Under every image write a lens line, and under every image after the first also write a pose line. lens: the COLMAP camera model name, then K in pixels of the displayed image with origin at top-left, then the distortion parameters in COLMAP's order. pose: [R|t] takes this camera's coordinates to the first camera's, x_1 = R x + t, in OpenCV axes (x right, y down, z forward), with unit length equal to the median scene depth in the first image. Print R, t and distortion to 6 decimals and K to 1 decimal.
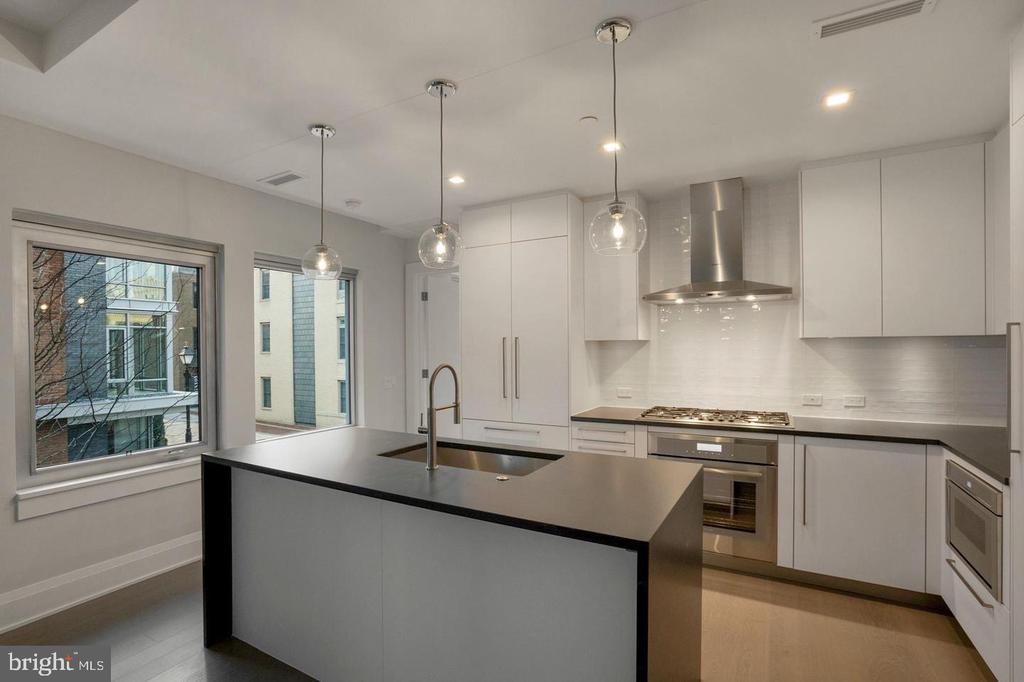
lens RADIAL K [[471.1, 0, 525.5], [0, 471.1, 353.4], [0, 0, 1]] dist [-0.035483, 0.010463]
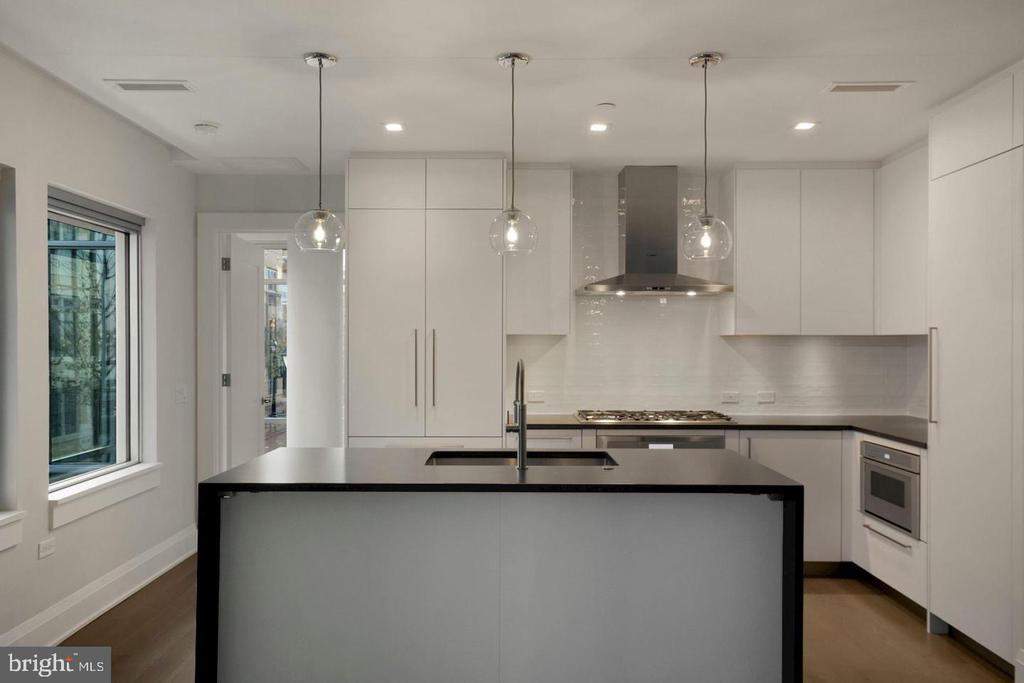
lens RADIAL K [[747.0, 0, 508.8], [0, 747.0, 356.7], [0, 0, 1]] dist [0.030841, 0.002149]
pose [[0.882395, -0.000118, 0.470509, -0.599752], [-0.002347, 0.999986, 0.004651, 0.006943], [-0.470503, -0.005208, 0.882383, -0.208133]]
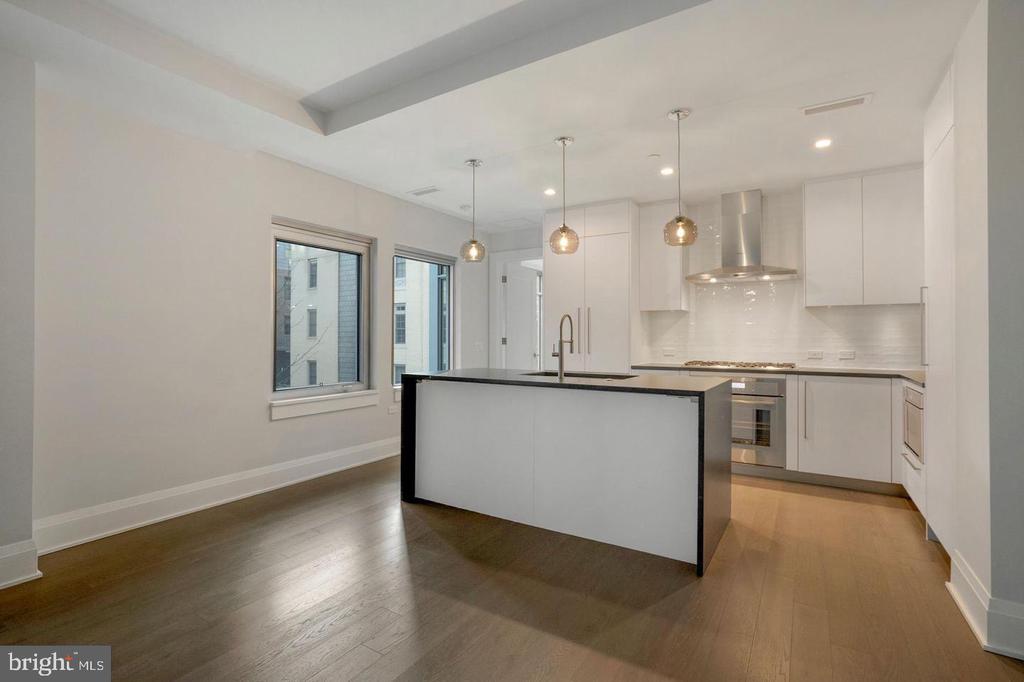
lens RADIAL K [[466.6, 0, 526.5], [0, 466.6, 335.1], [0, 0, 1]] dist [-0.023302, 0.000684]
pose [[0.998729, 0.008533, -0.049678, -0.153801], [-0.009474, 0.999780, -0.018728, 0.082977], [0.049507, 0.019175, 0.998590, -0.391552]]
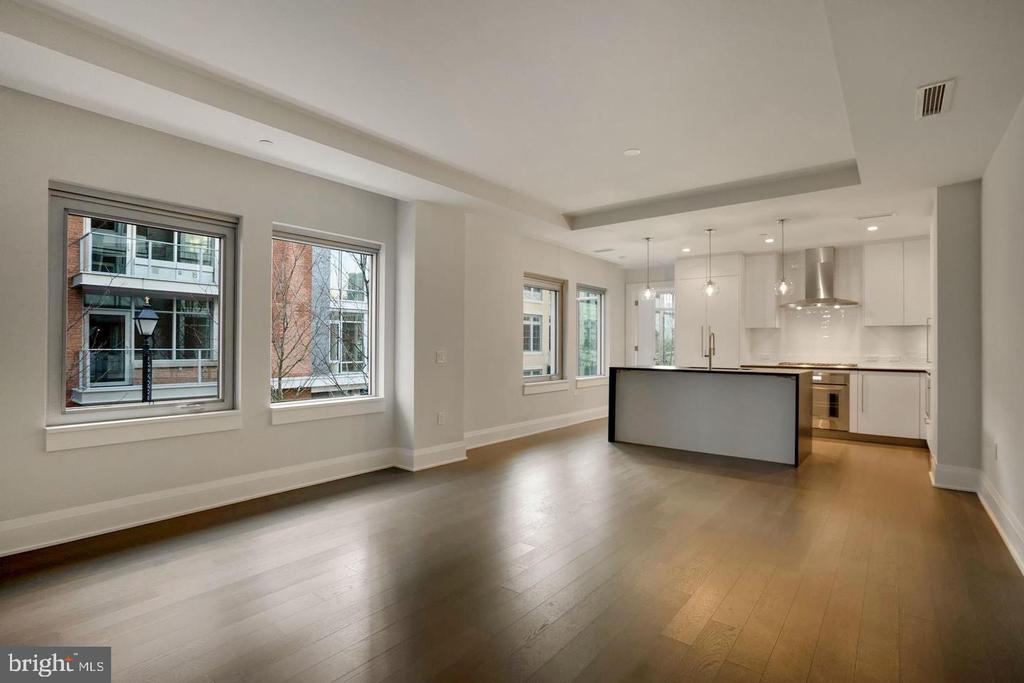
lens RADIAL K [[481.4, 0, 540.2], [0, 481.4, 341.6], [0, 0, 1]] dist [-0.003608, -0.000380]
pose [[0.989357, 0.012097, -0.145005, -0.507667], [-0.015161, 0.999684, -0.020047, 0.098432], [0.144717, 0.022032, 0.989228, -1.289954]]
